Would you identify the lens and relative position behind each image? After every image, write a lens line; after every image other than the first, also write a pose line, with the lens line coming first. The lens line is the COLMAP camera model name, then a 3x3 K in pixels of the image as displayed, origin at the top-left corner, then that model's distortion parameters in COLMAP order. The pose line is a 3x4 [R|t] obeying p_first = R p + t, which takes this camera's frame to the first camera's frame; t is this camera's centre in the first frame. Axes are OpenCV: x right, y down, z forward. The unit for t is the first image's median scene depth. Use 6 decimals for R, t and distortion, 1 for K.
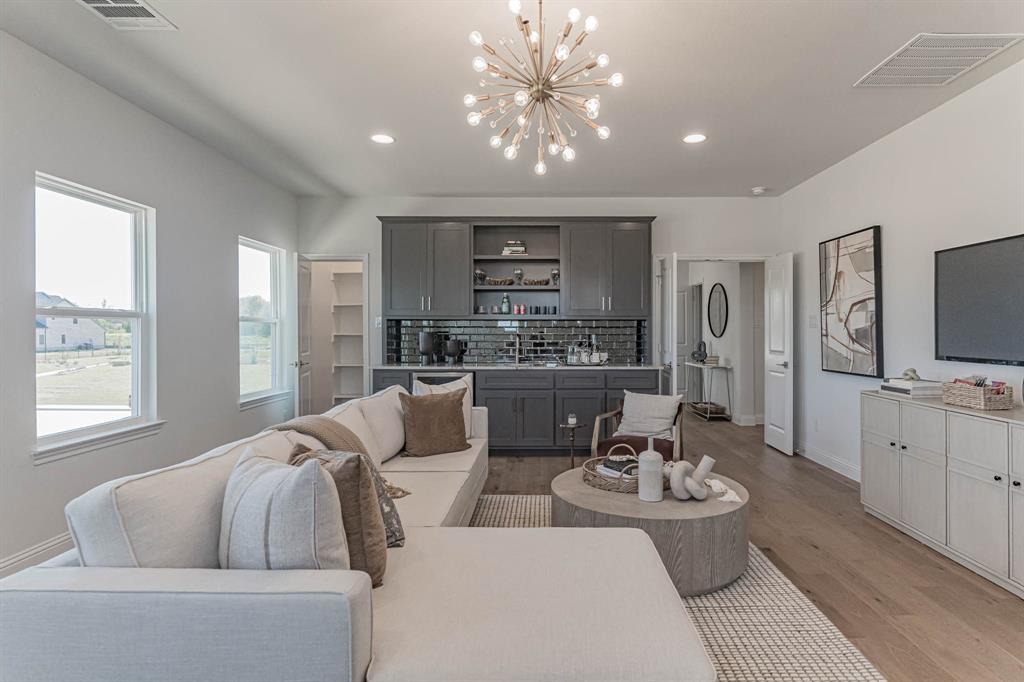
lens RADIAL K [[534.1, 0, 535.5], [0, 534.1, 329.8], [0, 0, 1]] dist [-0.003128, 0.001742]
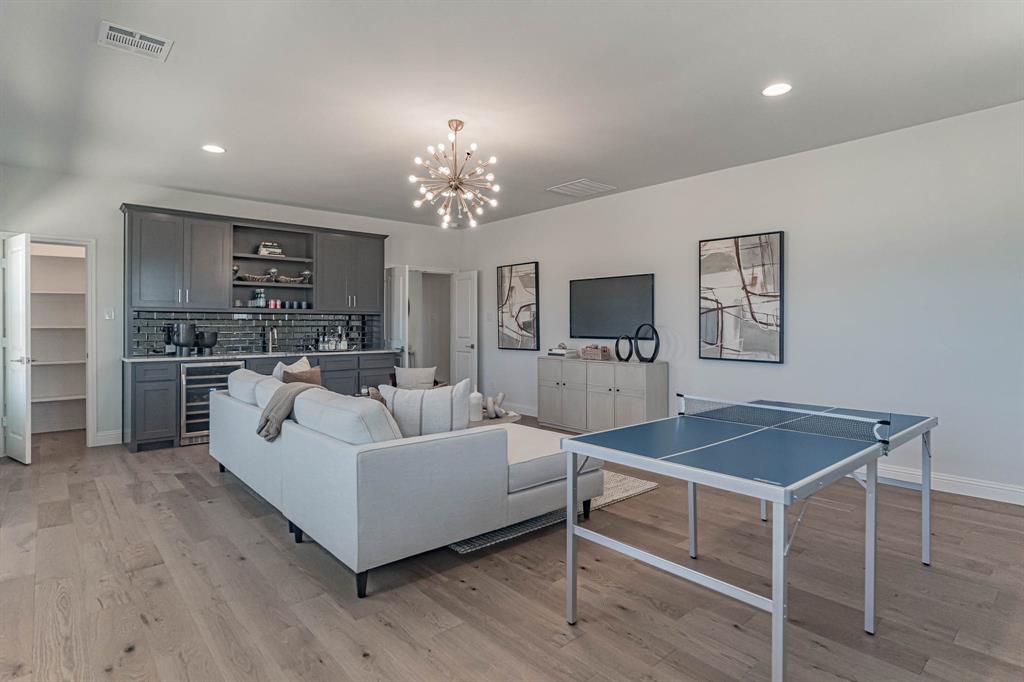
lens RADIAL K [[534.1, 0, 510.8], [0, 534.1, 333.0], [0, 0, 1]] dist [-0.003128, 0.001742]
pose [[0.755340, -0.010606, 0.655247, -0.478434], [0.000231, 0.999873, 0.015917, 0.006117], [-0.655333, -0.011871, 0.755247, -0.212399]]
